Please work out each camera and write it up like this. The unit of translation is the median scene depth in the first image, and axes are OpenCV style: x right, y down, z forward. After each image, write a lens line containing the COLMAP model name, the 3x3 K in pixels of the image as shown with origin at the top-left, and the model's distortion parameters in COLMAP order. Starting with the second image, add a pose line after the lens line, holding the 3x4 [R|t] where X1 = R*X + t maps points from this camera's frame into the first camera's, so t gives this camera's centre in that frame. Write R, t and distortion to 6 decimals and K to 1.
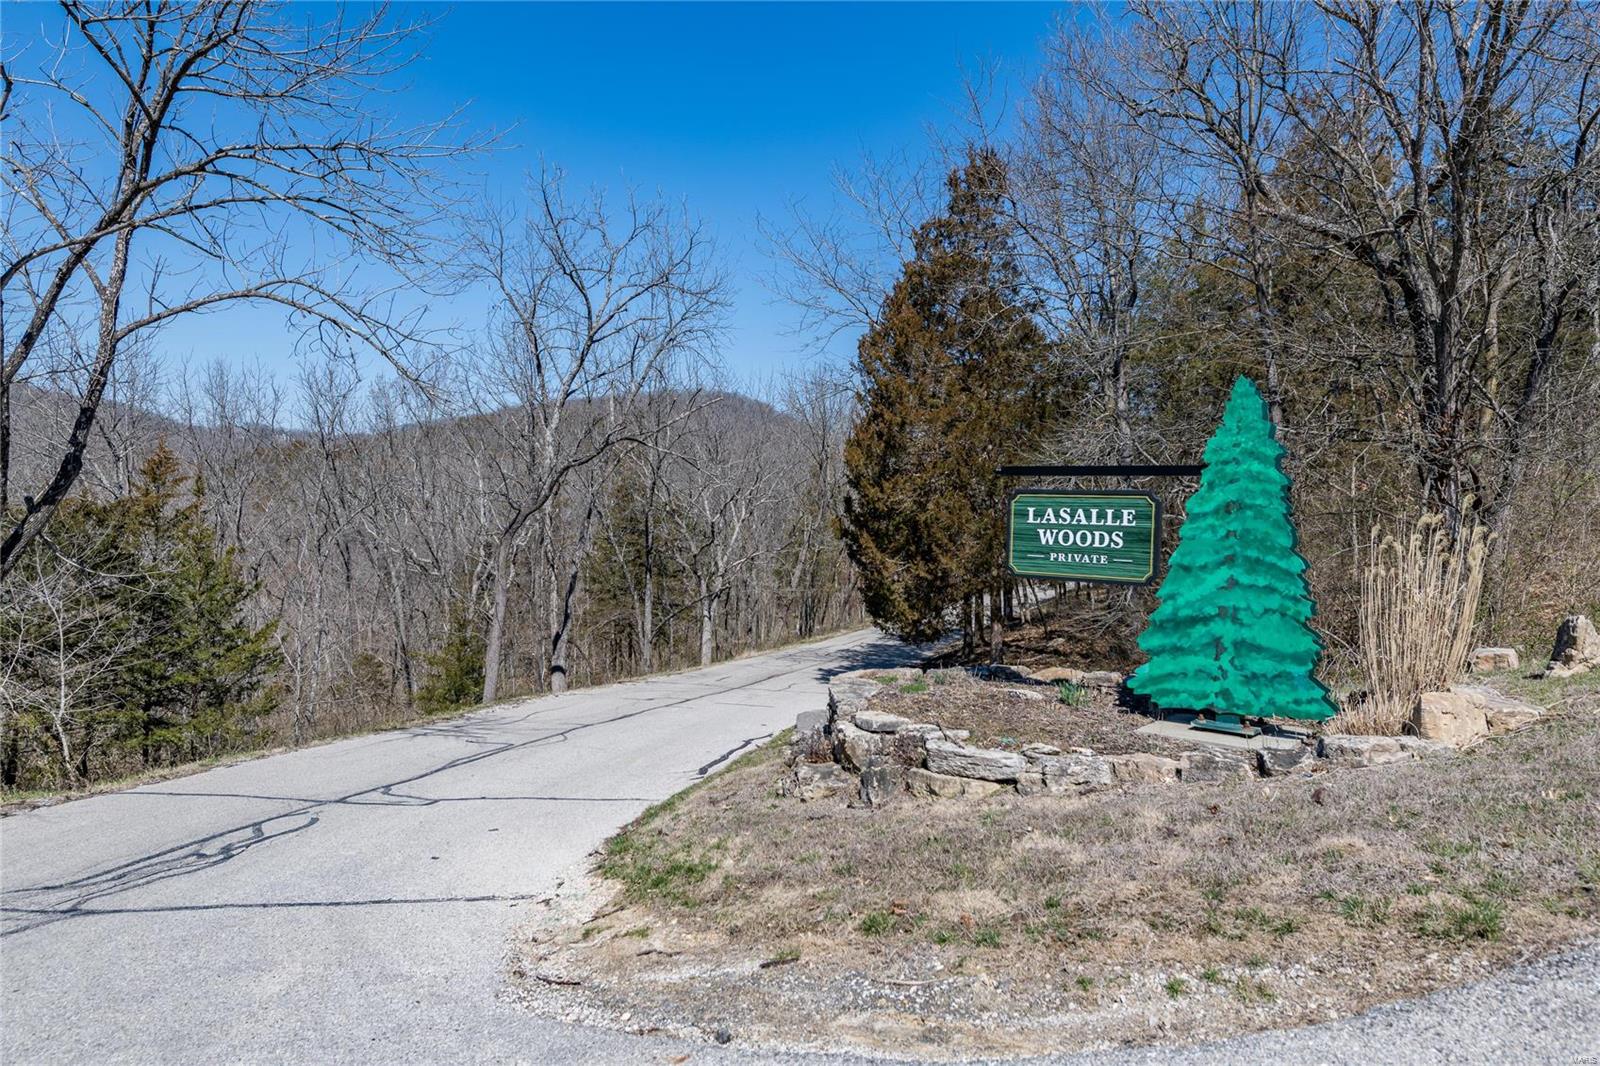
lens RADIAL K [[1062.1, 0, 796.9], [0, 1062.1, 493.7], [0, 0, 1]] dist [0.019411, -0.003551]
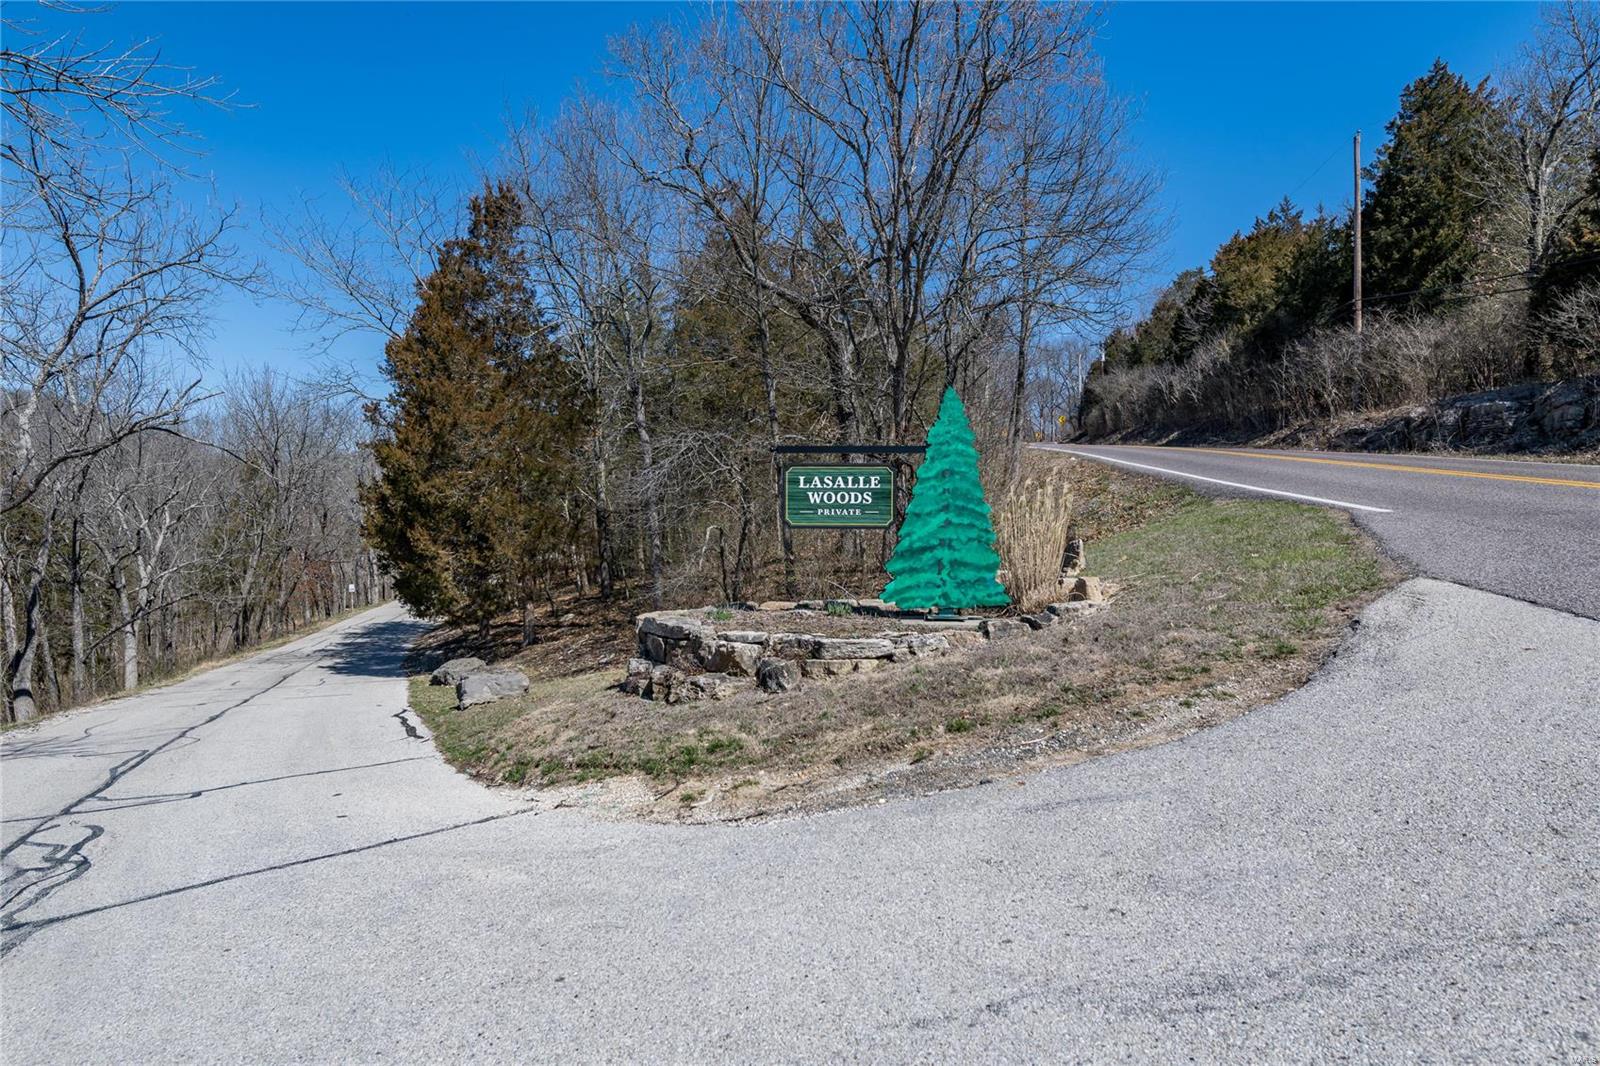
lens RADIAL K [[931.0, 0, 800.9], [0, 931.0, 532.4], [0, 0, 1]] dist [0.012912, -0.004054]
pose [[0.816882, -0.026689, 0.576187, -0.511870], [0.009036, 0.999399, 0.033481, 0.048885], [-0.576734, -0.022144, 0.816632, 0.032709]]
